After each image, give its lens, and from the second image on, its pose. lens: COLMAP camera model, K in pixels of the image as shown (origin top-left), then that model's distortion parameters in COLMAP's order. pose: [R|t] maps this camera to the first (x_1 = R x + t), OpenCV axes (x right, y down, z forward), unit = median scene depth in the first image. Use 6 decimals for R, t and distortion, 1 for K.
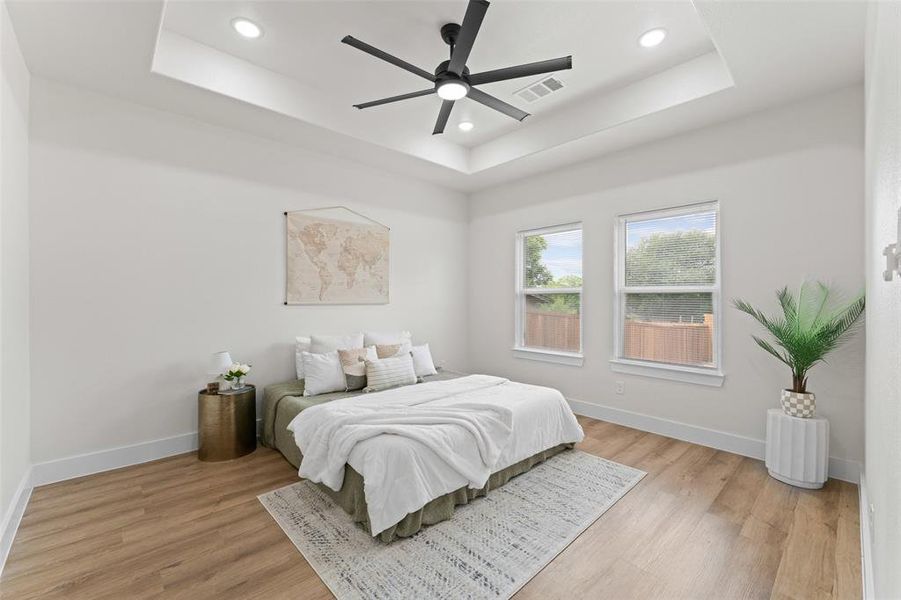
lens RADIAL K [[380.1, 0, 443.7], [0, 380.1, 303.1], [0, 0, 1]] dist [-0.000939, 0.000096]
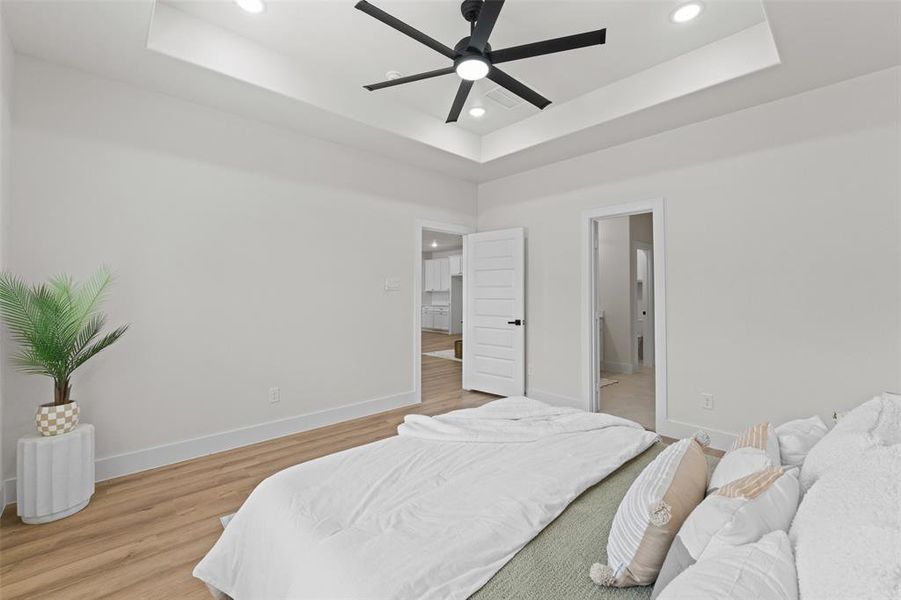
lens RADIAL K [[380.1, 0, 443.7], [0, 380.1, 303.1], [0, 0, 1]] dist [-0.000939, 0.000096]
pose [[-0.999996, -0.000875, 0.002695, 0.083148], [-0.000778, 0.999352, 0.035976, -0.017936], [-0.002724, 0.035974, -0.999349, 1.806373]]
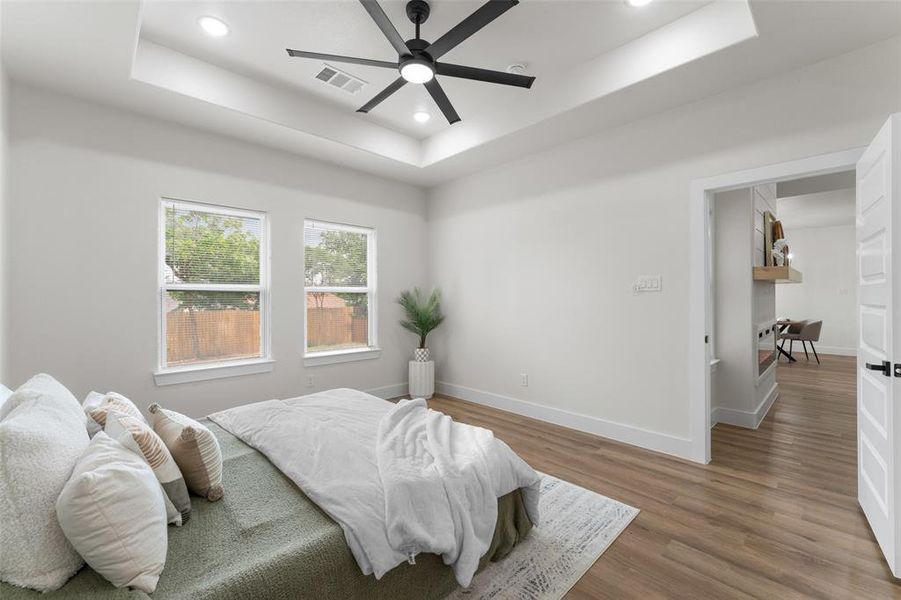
lens RADIAL K [[374.1, 0, 450.5], [0, 374.1, 300.0], [0, 0, 1]] dist [-0.001555, -0.000149]
pose [[-0.022473, -0.006992, 0.999723, -0.848197], [0.014061, 0.999874, 0.007309, -0.004898], [-0.999649, 0.014221, -0.022372, 0.894422]]
